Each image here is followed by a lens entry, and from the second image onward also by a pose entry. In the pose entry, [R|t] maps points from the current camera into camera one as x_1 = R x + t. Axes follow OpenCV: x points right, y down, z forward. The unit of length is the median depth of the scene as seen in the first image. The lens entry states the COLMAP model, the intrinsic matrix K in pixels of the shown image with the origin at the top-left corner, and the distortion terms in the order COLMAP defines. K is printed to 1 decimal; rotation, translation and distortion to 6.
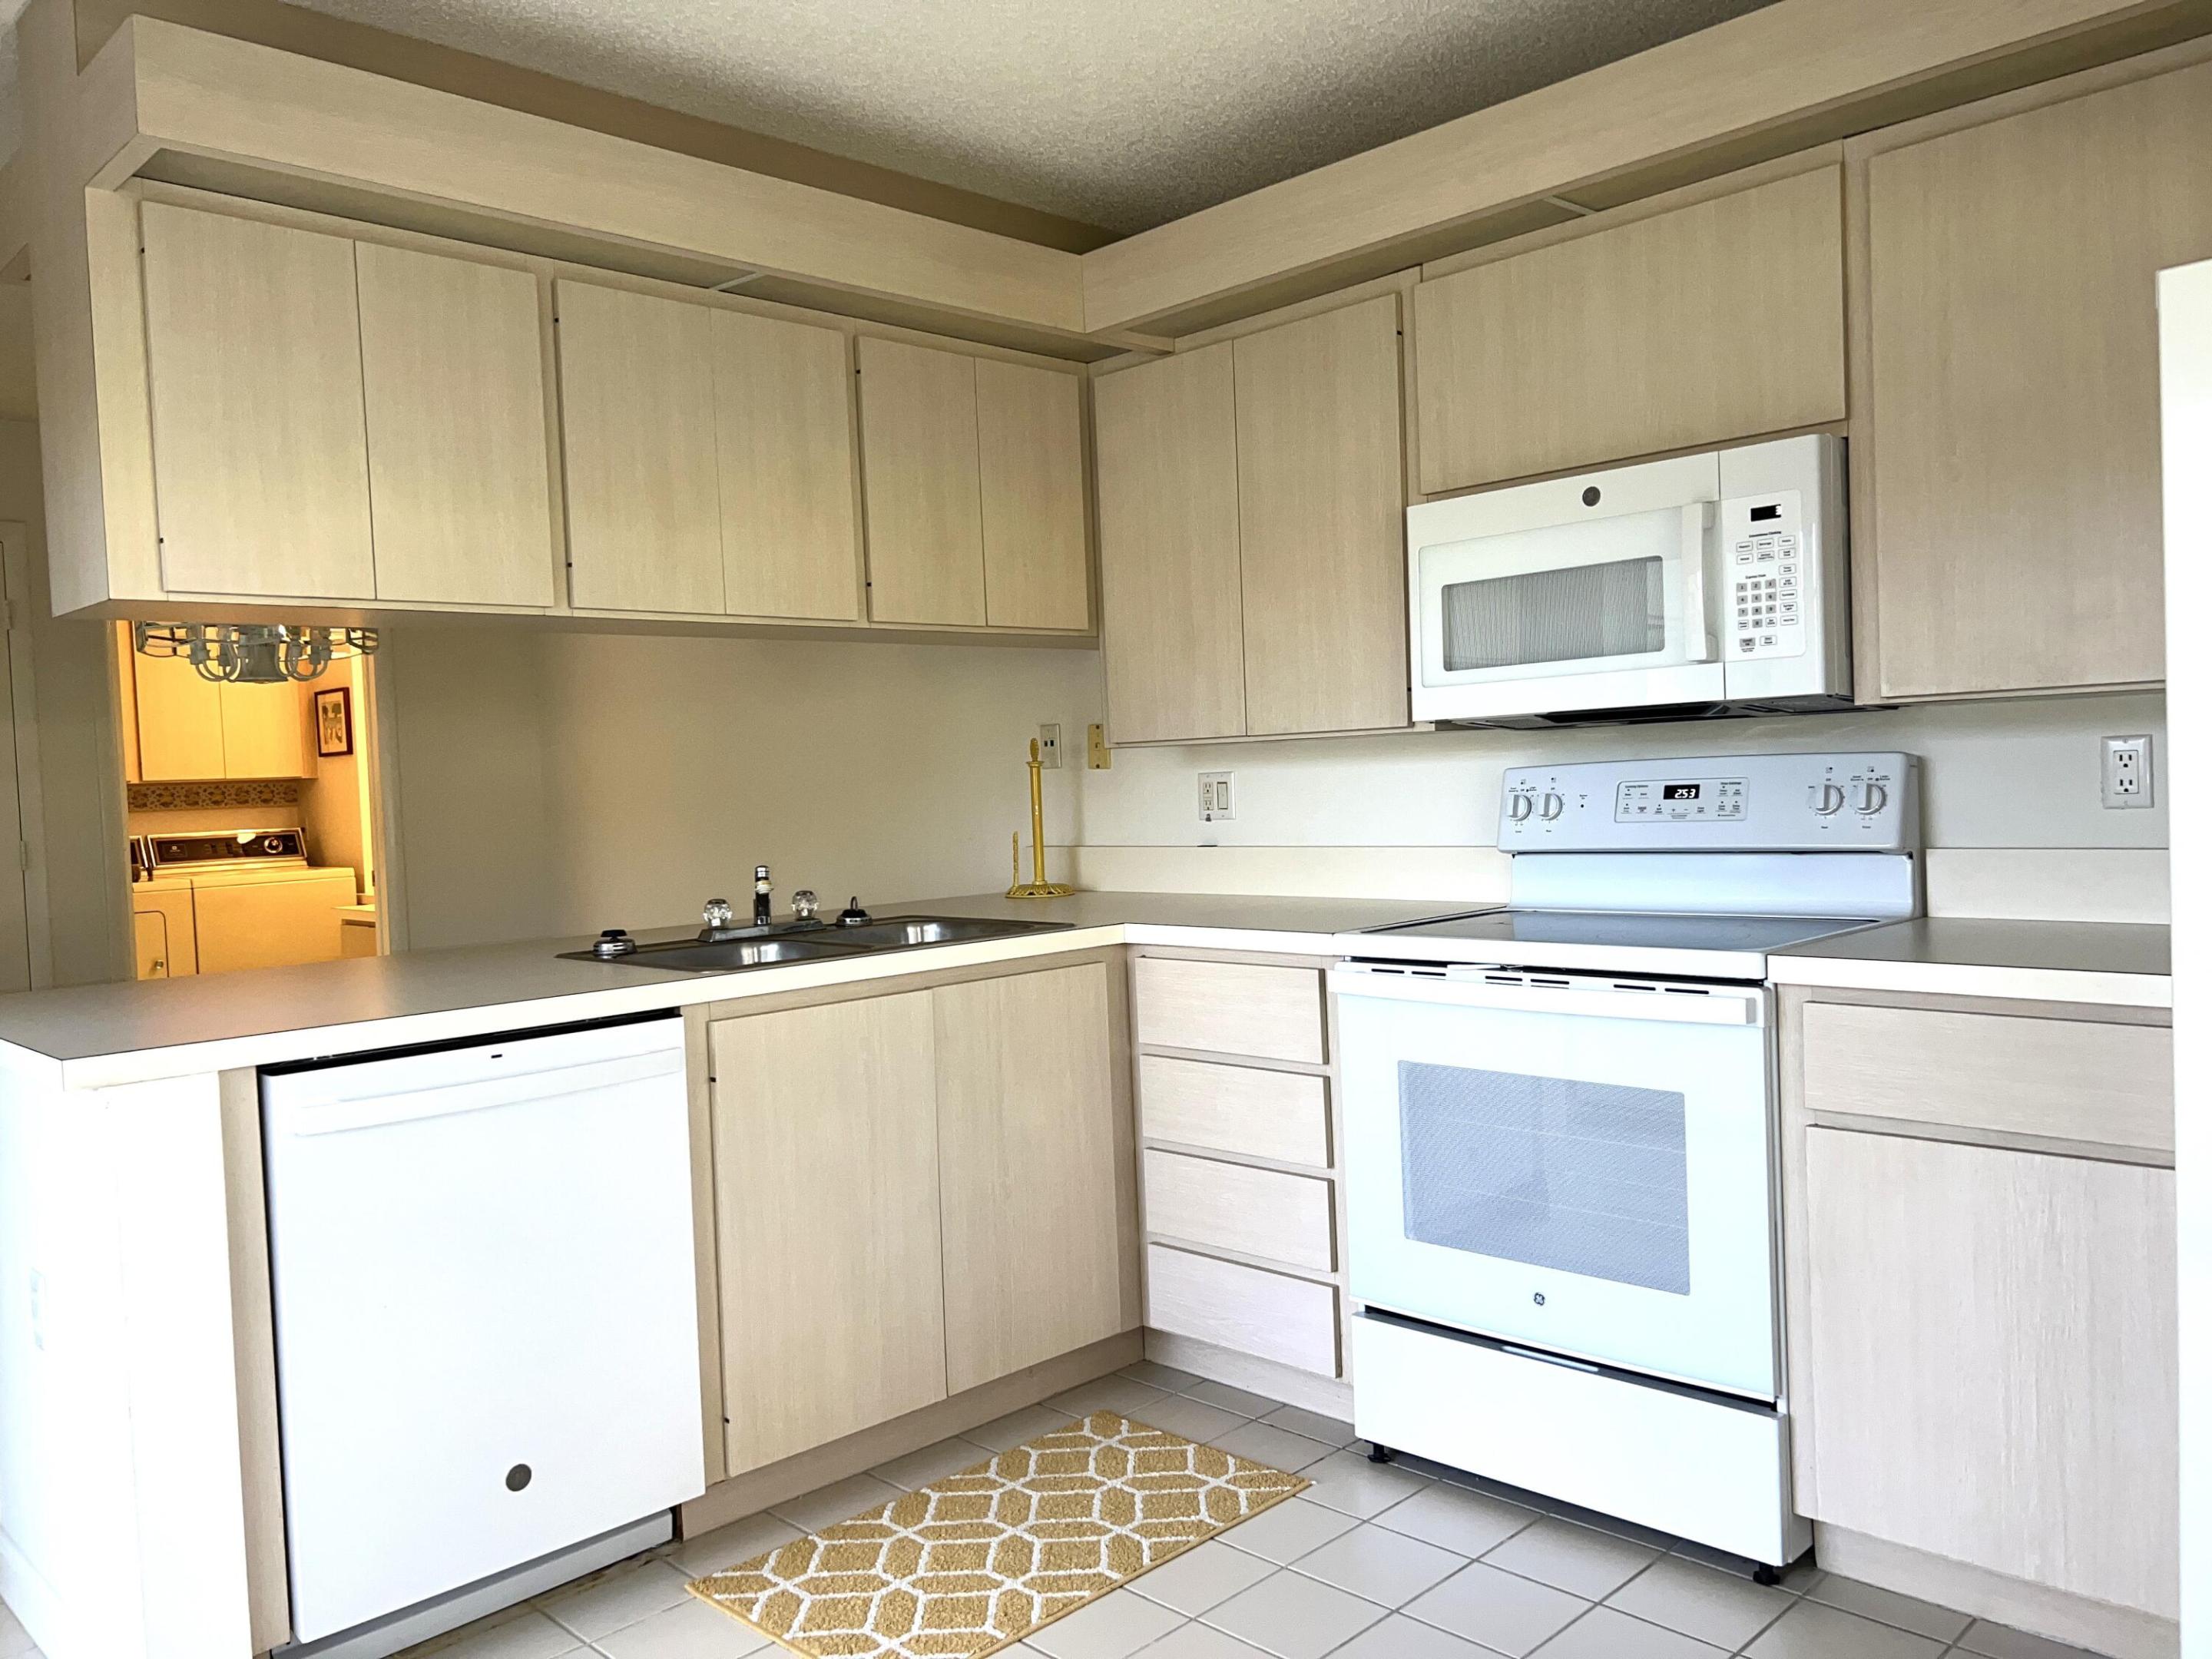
lens RADIAL K [[1681.1, 0, 1106.0], [0, 1681.1, 829.5], [0, 0, 1]] dist [0.079244, -0.102789]
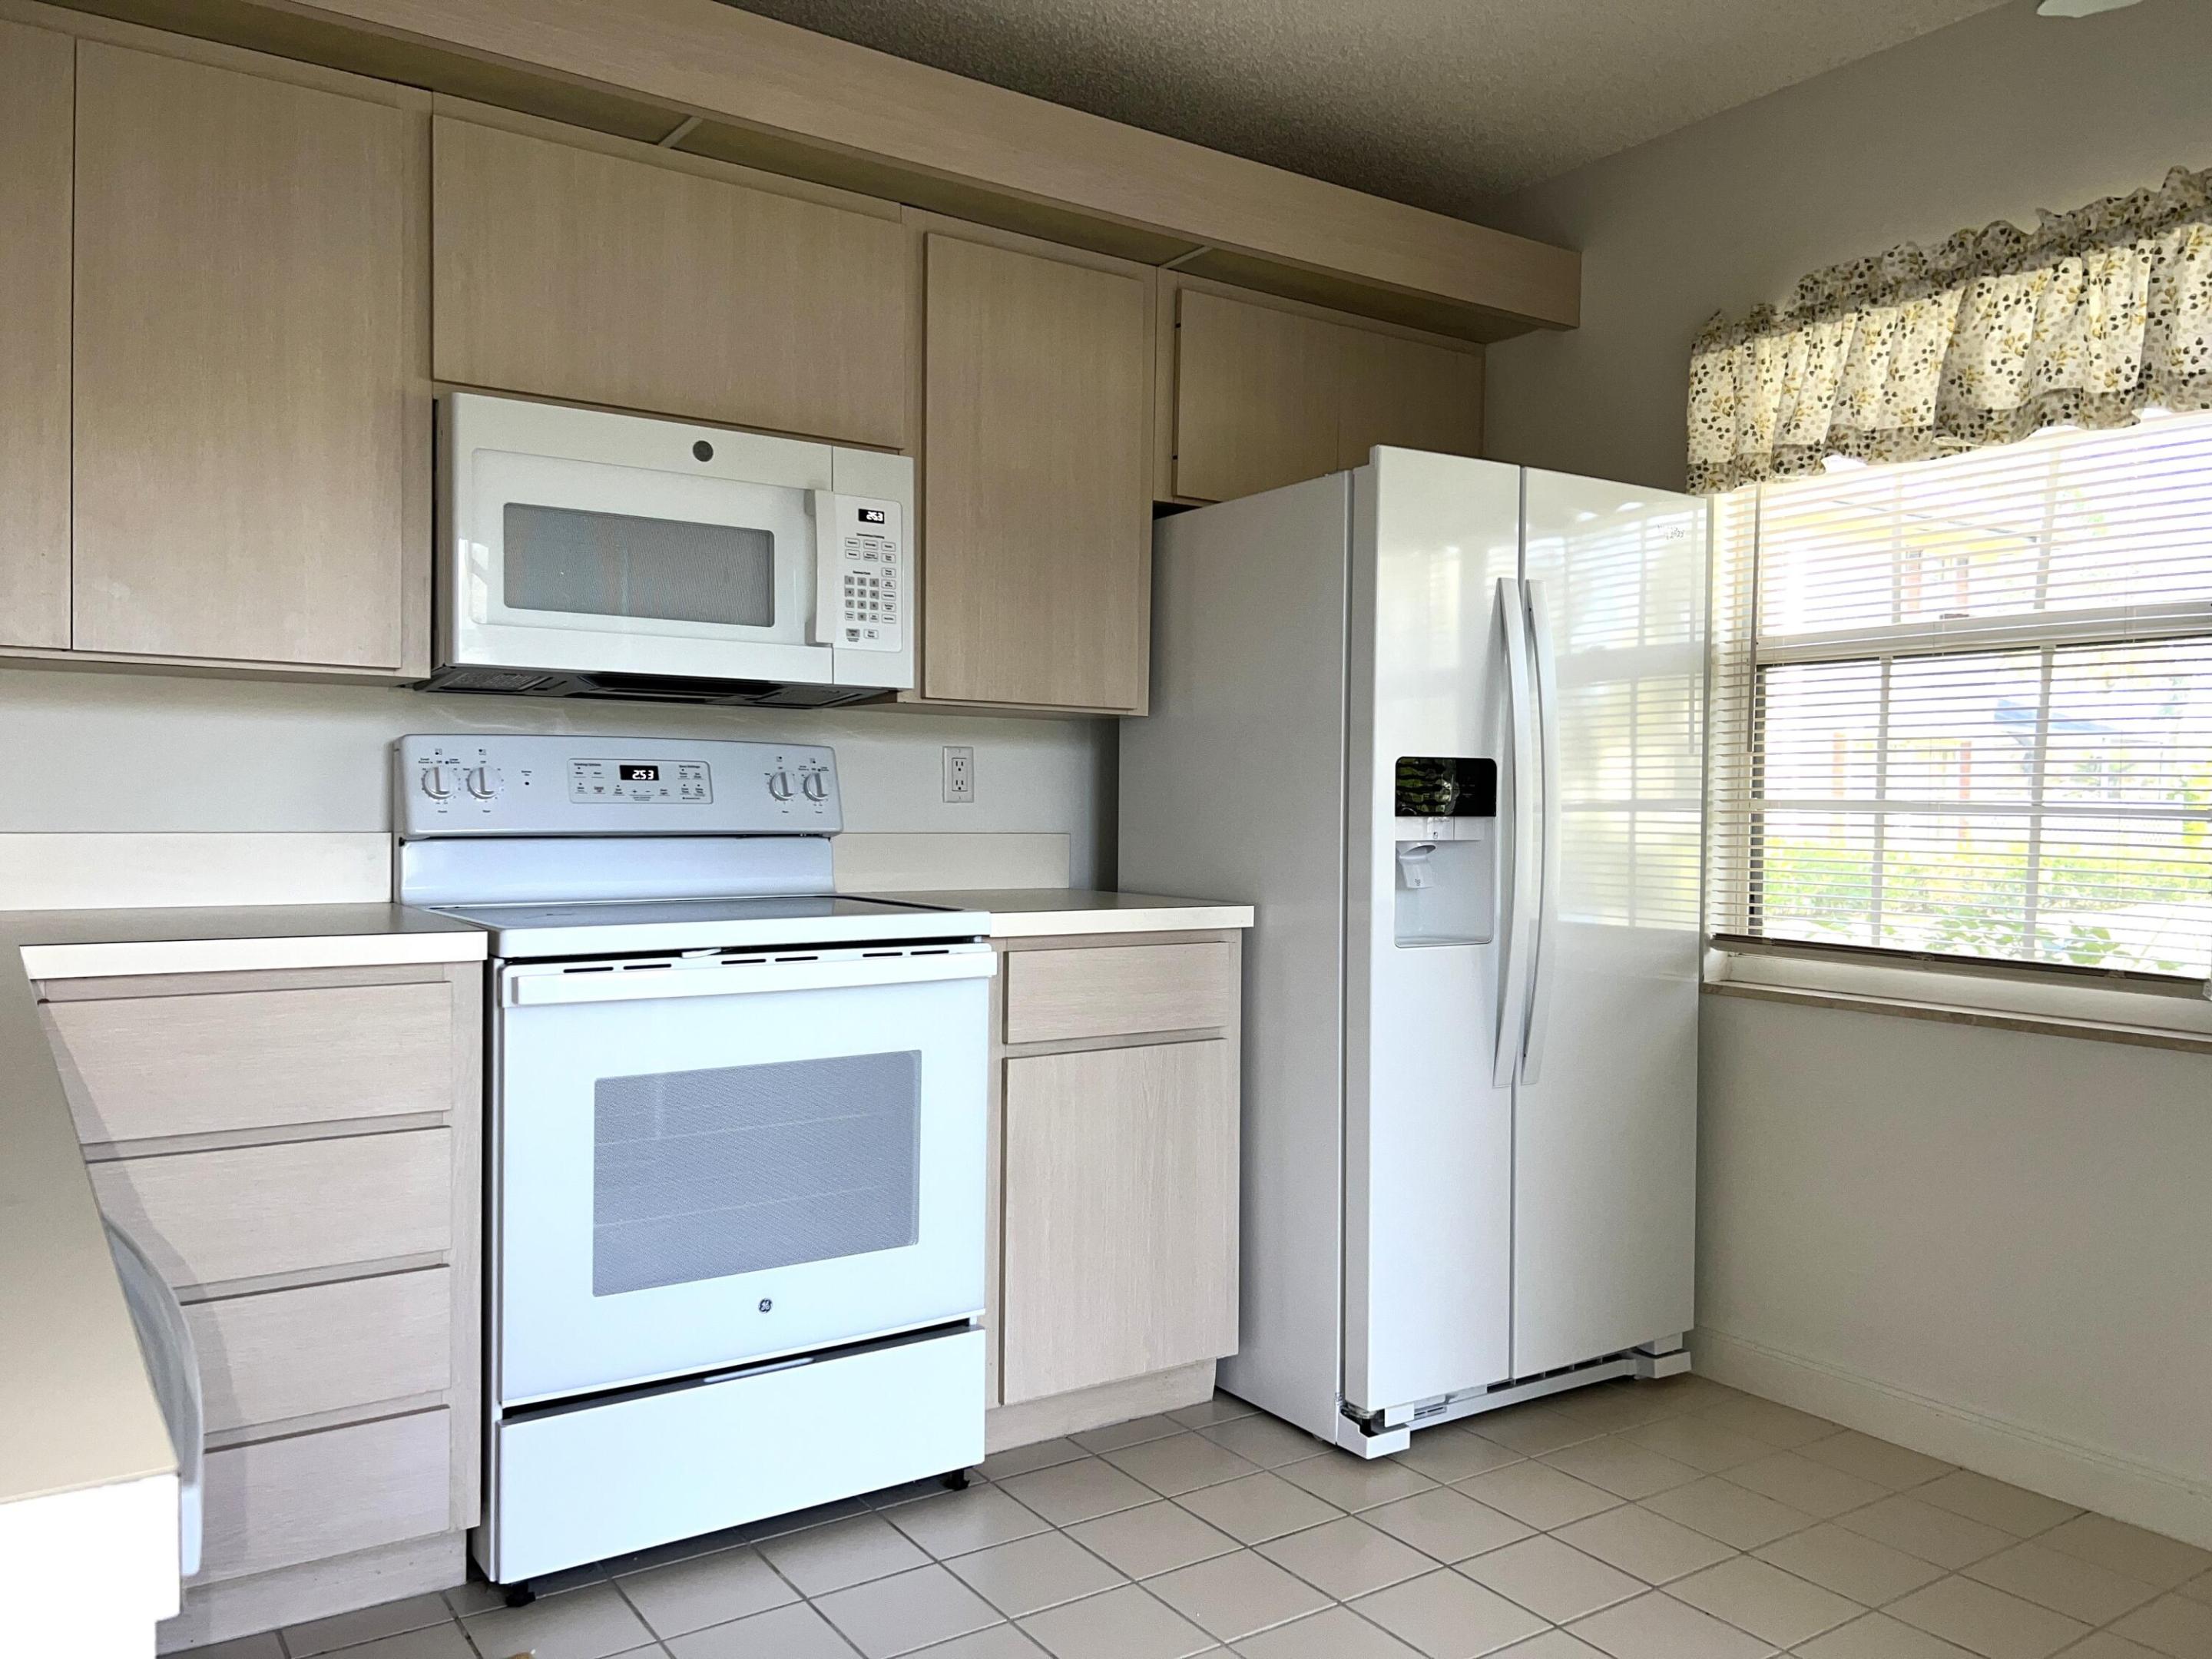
lens RADIAL K [[1663.7, 0, 1106.0], [0, 1663.7, 829.5], [0, 0, 1]] dist [0.051824, 0.000649]
pose [[0.173249, 0.027267, 0.984501, -0.625572], [0.010881, 0.999503, -0.029598, 0.046774], [-0.984818, 0.015840, 0.172866, 0.661675]]
